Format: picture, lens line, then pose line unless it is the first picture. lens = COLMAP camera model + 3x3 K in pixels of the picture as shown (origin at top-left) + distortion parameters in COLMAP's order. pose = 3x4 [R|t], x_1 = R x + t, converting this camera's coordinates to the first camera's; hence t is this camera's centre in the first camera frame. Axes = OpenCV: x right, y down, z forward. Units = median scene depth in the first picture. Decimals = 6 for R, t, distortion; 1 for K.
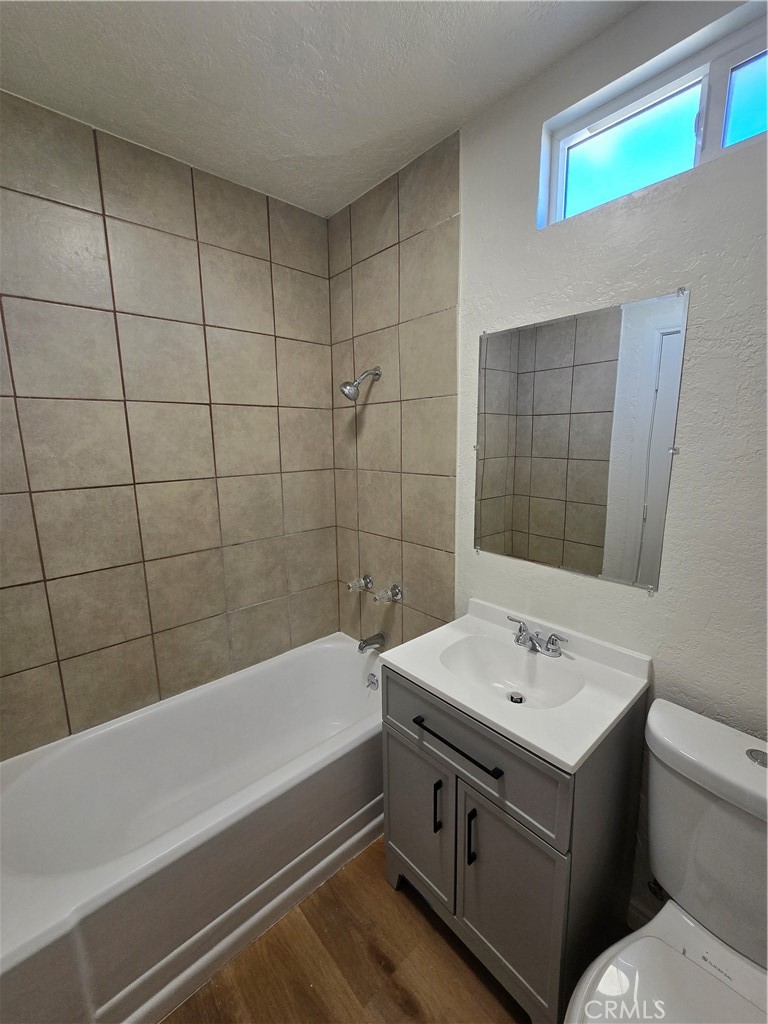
lens RADIAL K [[418.9, 0, 384.0], [0, 418.9, 512.0], [0, 0, 1]] dist [0.001517, -0.000069]
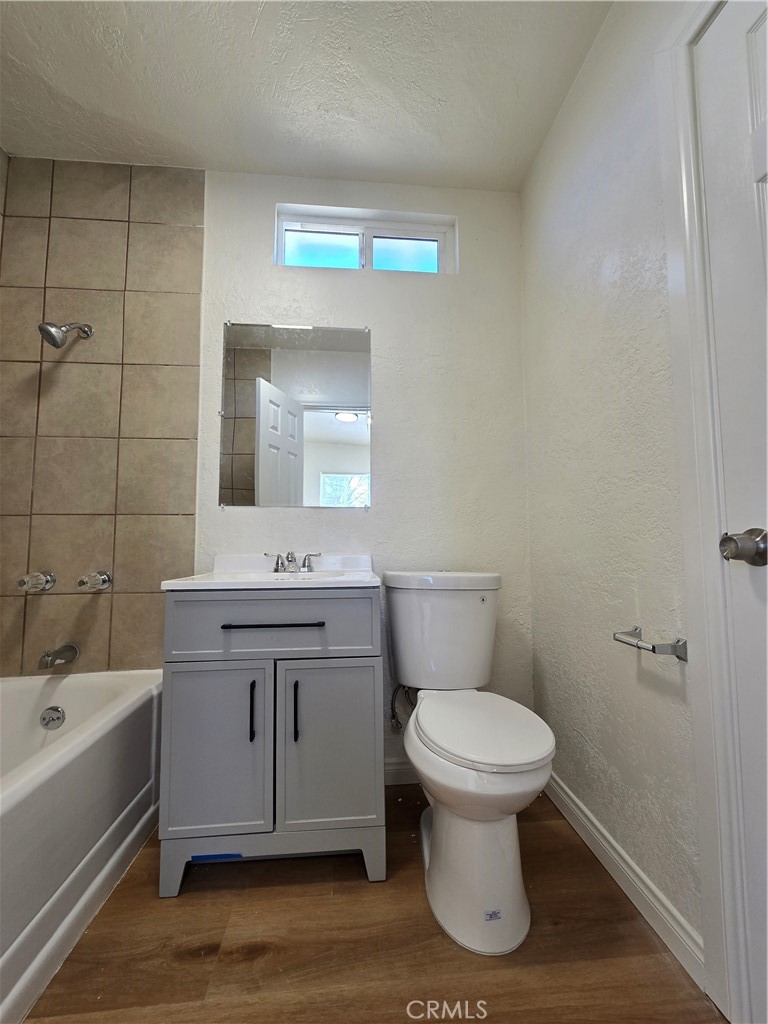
lens RADIAL K [[418.2, 0, 382.6], [0, 418.2, 508.3], [0, 0, 1]] dist [-0.003237, -0.000546]
pose [[0.599385, 0.076754, 0.796772, -0.356884], [0.135484, 0.971303, -0.195486, 0.337625], [-0.788912, 0.225122, 0.571786, 0.070176]]
